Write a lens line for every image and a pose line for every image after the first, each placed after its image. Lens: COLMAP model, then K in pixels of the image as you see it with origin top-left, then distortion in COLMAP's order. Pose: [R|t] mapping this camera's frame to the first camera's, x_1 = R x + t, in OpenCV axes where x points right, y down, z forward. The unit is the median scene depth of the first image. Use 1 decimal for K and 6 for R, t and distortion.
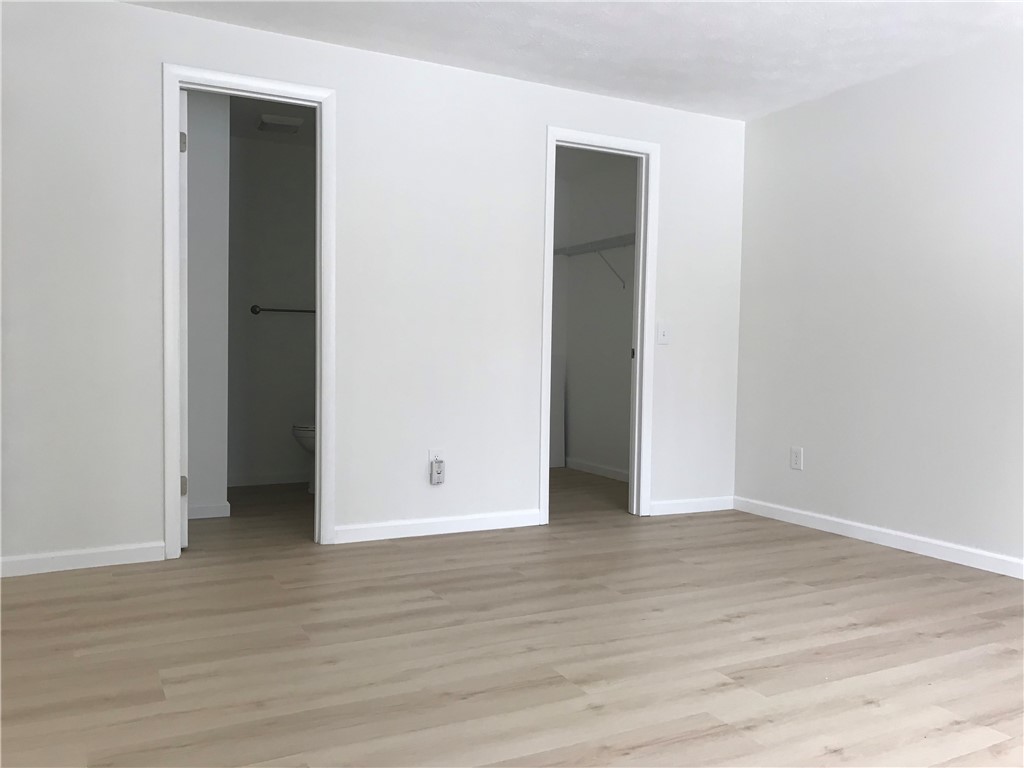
lens RADIAL K [[832.4, 0, 512.0], [0, 832.4, 384.0], [0, 0, 1]] dist [-0.006144, -0.001705]
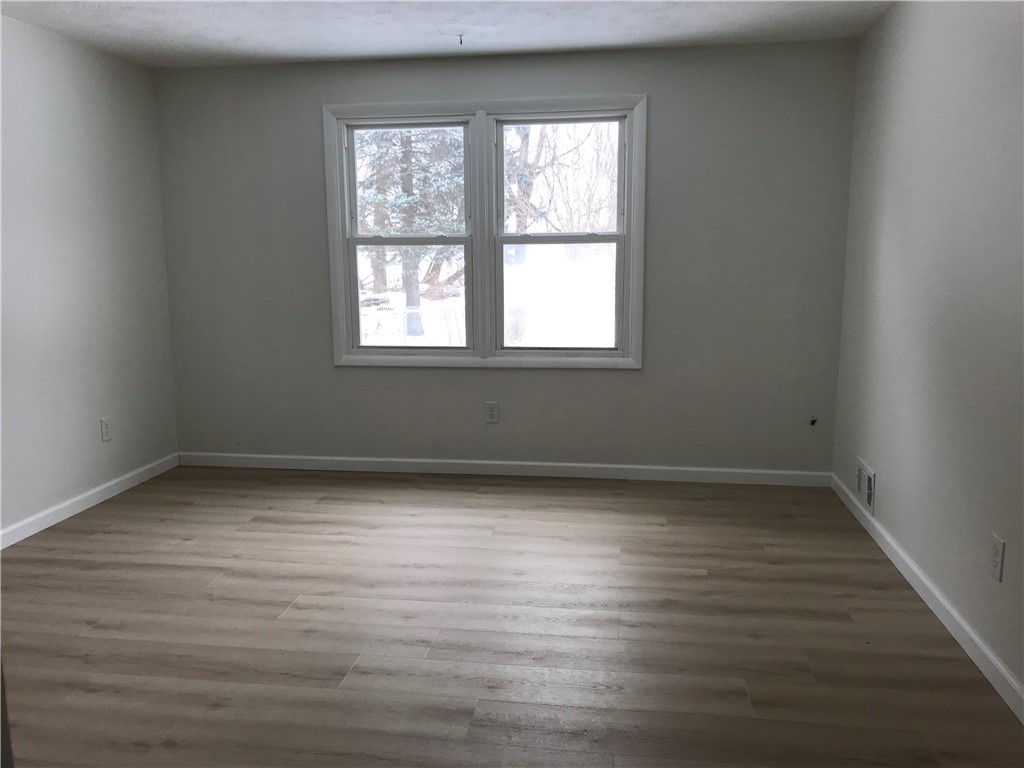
lens RADIAL K [[832.4, 0, 512.0], [0, 832.4, 384.0], [0, 0, 1]] dist [-0.006144, -0.001705]
pose [[-0.793493, -0.112664, 0.598060, -0.437838], [0.024247, 0.976082, 0.216048, -0.208218], [-0.608097, 0.185934, -0.771782, 1.416587]]
